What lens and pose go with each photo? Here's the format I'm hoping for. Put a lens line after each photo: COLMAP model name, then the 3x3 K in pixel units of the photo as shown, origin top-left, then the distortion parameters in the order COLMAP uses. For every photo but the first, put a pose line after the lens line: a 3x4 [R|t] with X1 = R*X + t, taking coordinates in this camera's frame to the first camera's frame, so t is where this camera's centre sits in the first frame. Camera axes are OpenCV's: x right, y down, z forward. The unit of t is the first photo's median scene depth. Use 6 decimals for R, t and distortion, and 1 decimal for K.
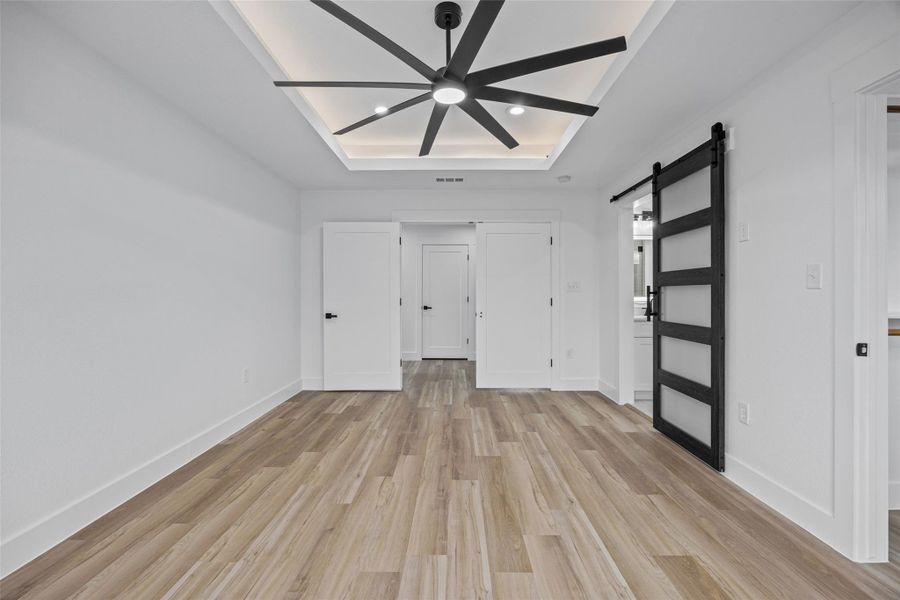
lens RADIAL K [[391.5, 0, 451.2], [0, 391.5, 294.7], [0, 0, 1]] dist [-0.003549, 0.000574]
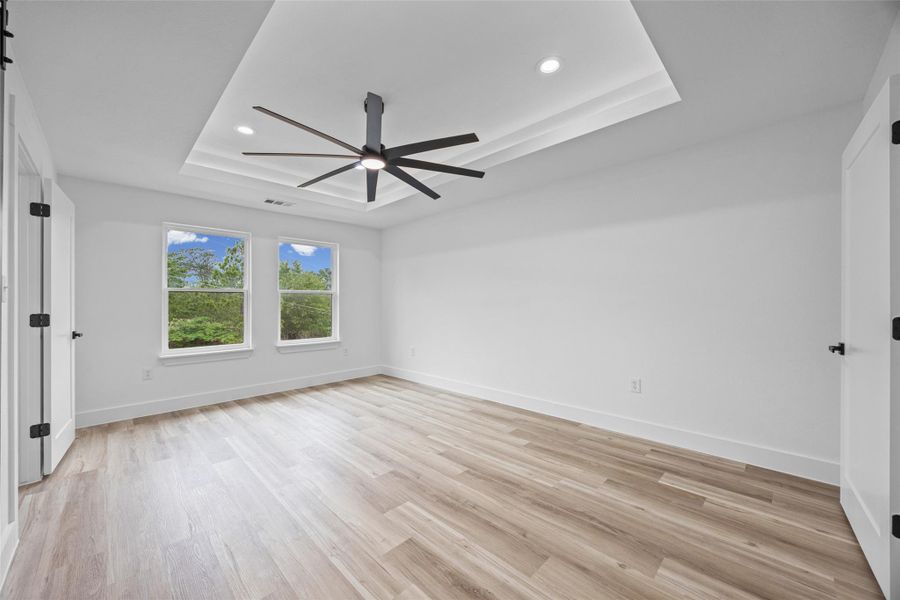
lens RADIAL K [[346.7, 0, 447.3], [0, 346.7, 303.4], [0, 0, 1]] dist [0.002461, 0.000237]
pose [[-0.701377, 0.005380, -0.712770, 0.531735], [0.005108, 0.999984, 0.002522, -0.005507], [0.712772, -0.001872, -0.701393, 1.596905]]
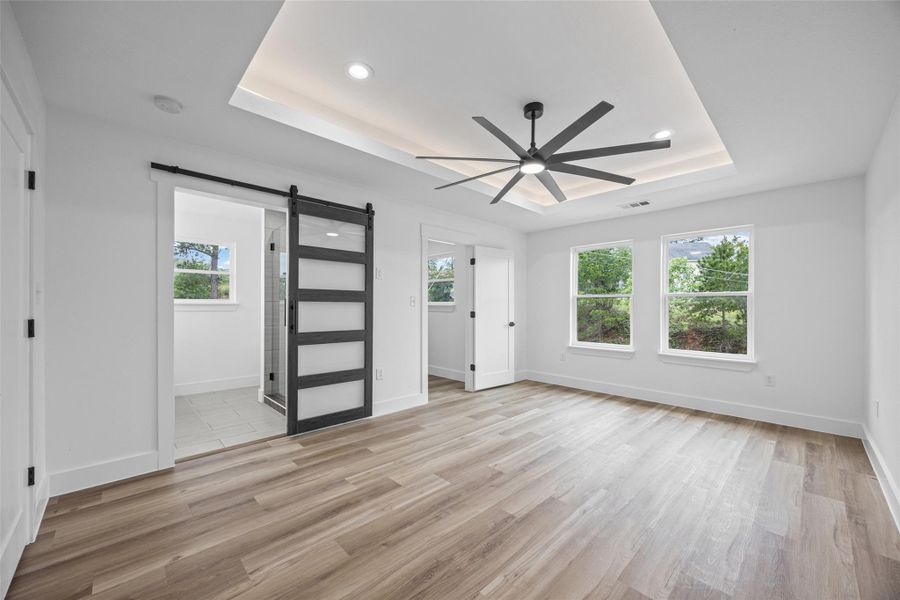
lens RADIAL K [[346.7, 0, 451.1], [0, 346.7, 305.5], [0, 0, 1]] dist [0.002461, 0.000237]
pose [[-0.697289, 0.000770, 0.716790, -0.537787], [-0.002435, 0.999991, -0.003443, -0.007705], [-0.716786, -0.004146, -0.697281, 1.603317]]
